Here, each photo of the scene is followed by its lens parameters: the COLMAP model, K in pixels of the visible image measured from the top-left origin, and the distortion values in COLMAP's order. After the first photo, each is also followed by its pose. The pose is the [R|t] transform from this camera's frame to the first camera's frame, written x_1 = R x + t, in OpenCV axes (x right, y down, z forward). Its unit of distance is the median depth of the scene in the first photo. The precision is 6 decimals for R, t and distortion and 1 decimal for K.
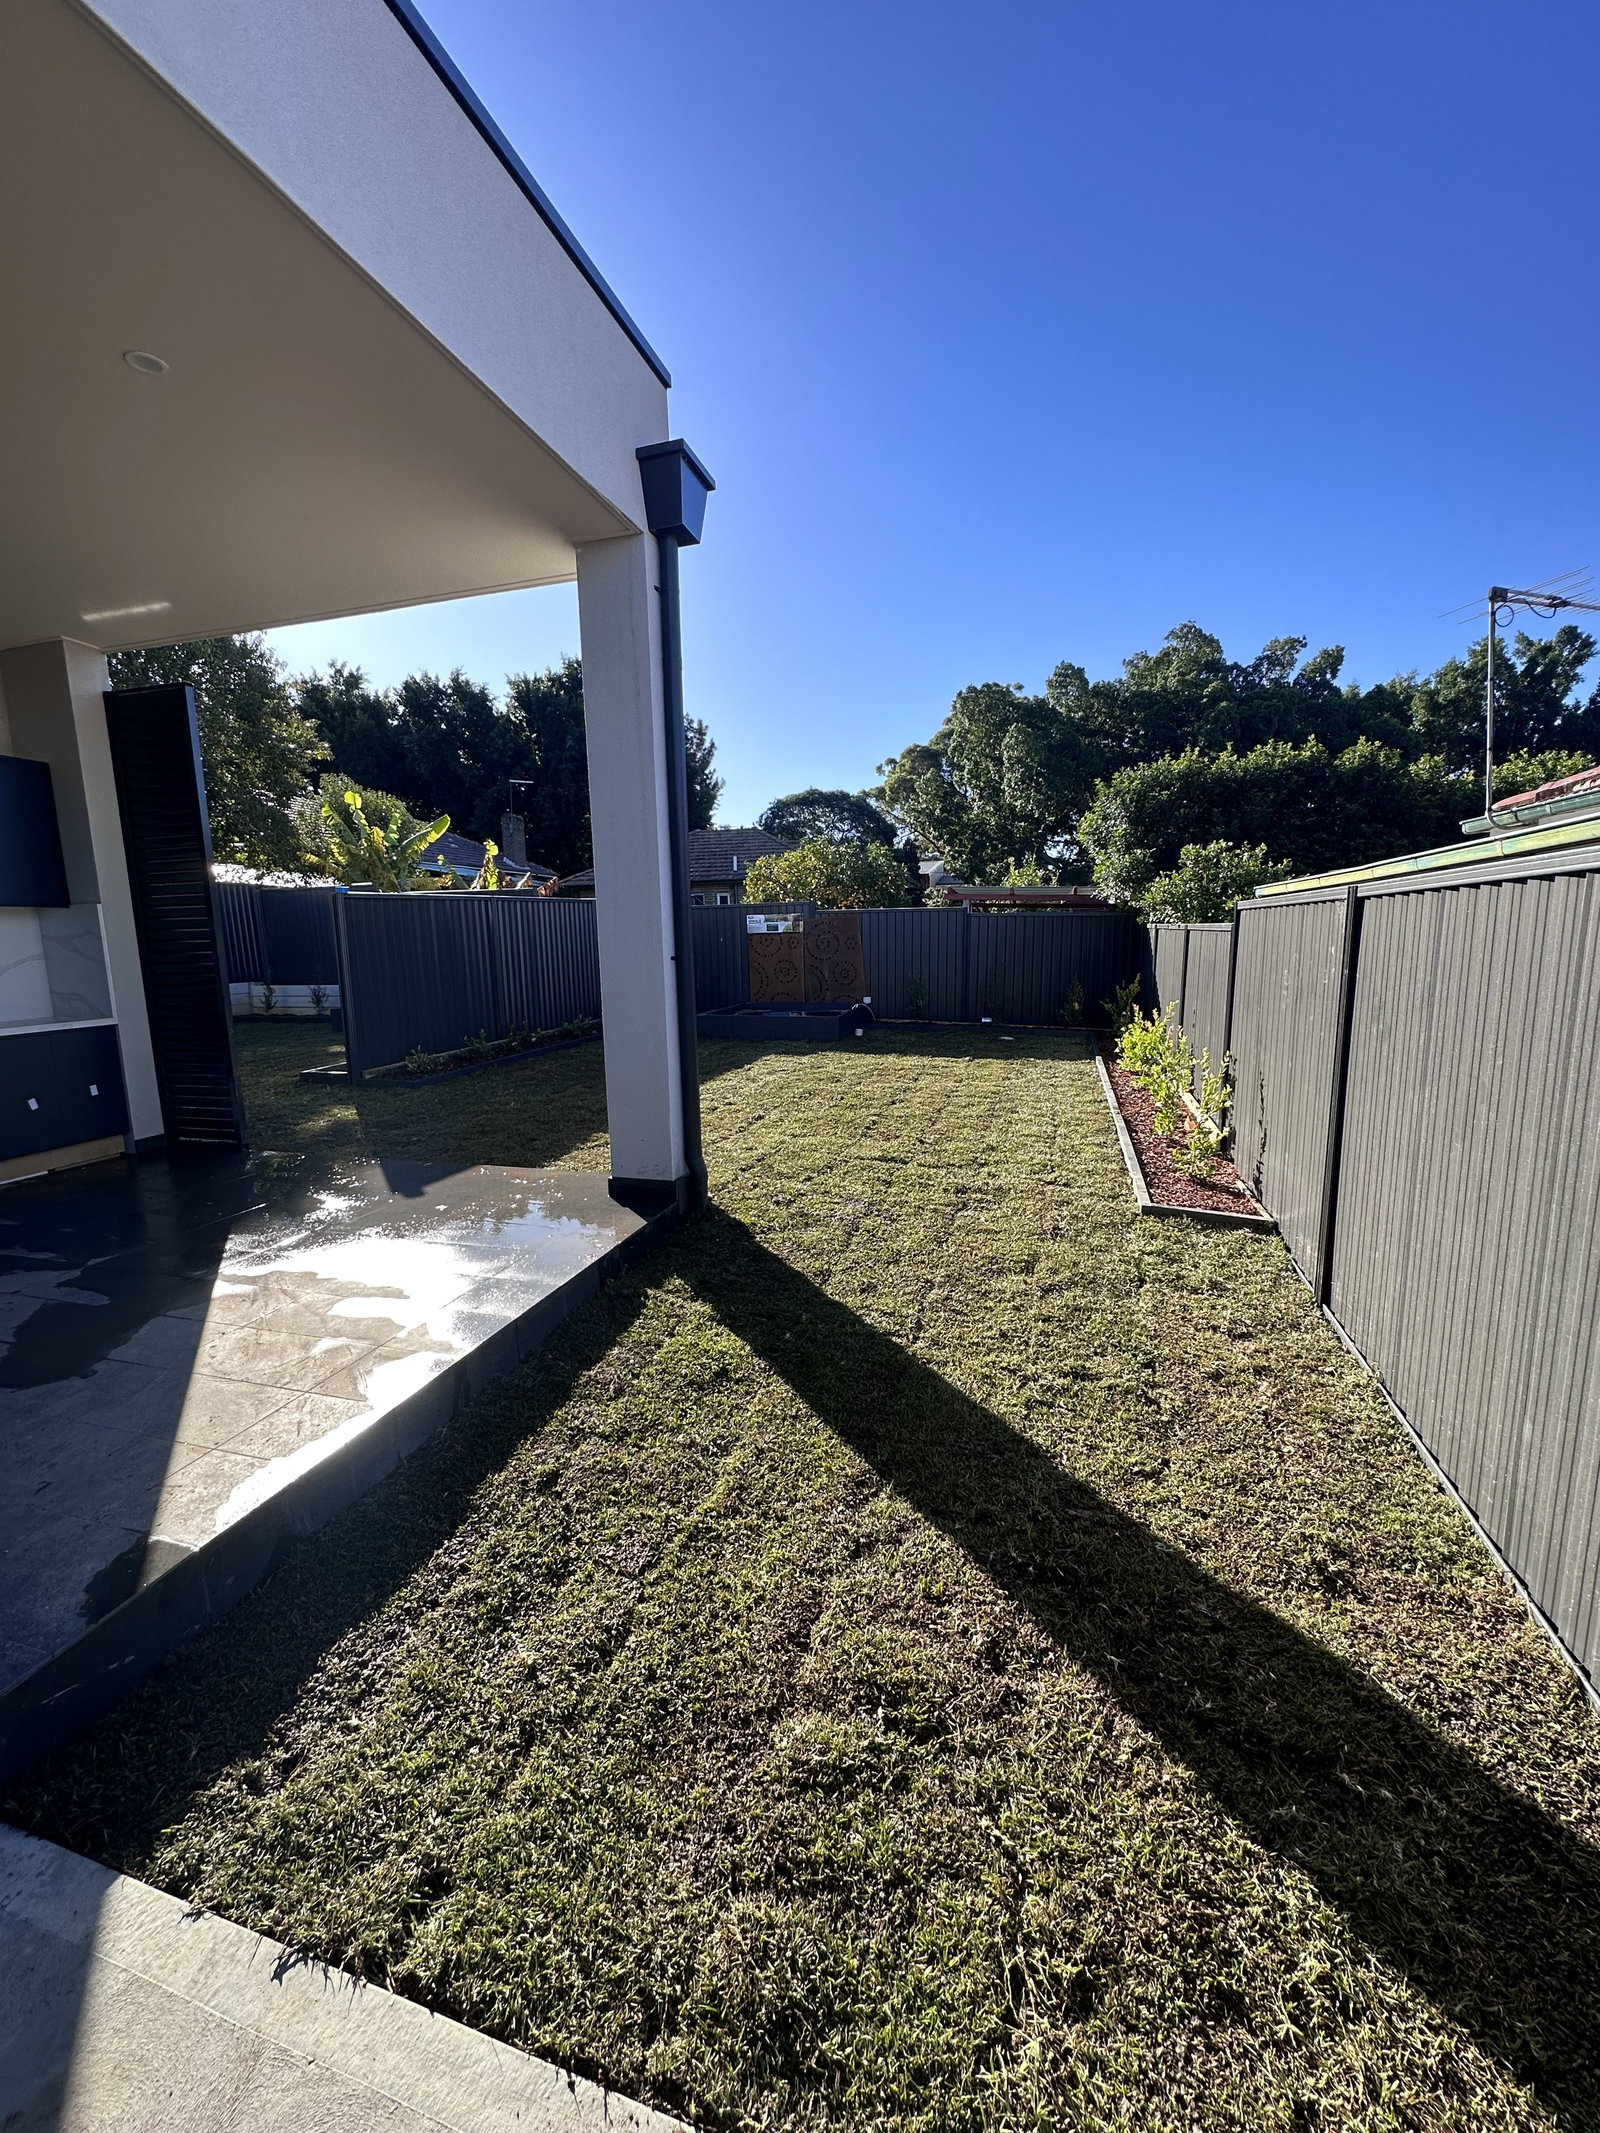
lens RADIAL K [[858.4, 0, 800.0], [0, 858.4, 1066.5], [0, 0, 1]] dist [-0.002535, -0.000171]
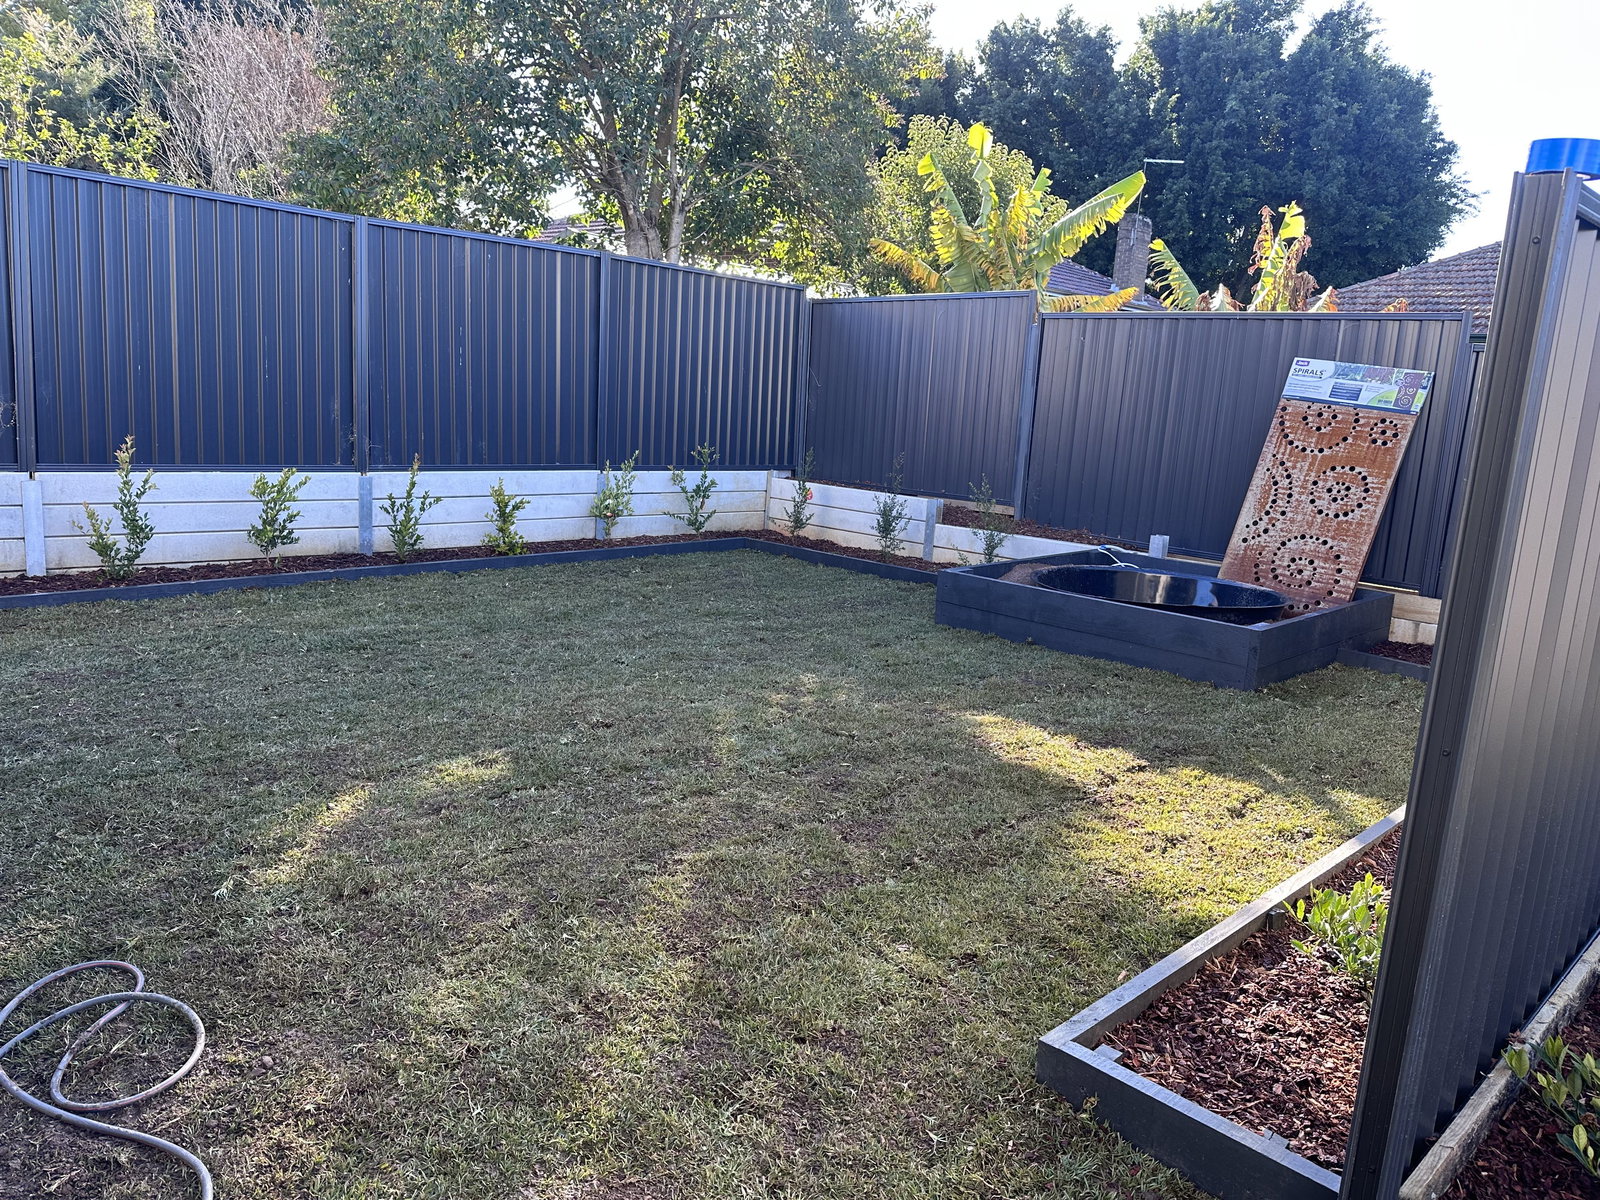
lens RADIAL K [[1091.8, 0, 803.9], [0, 1091.8, 621.0], [0, 0, 1]] dist [0.096835, -0.138156]
pose [[0.871404, 0.172758, -0.459140, -0.099550], [-0.155142, 0.984952, 0.076156, -0.020940], [0.465387, 0.004869, 0.885094, 0.136441]]
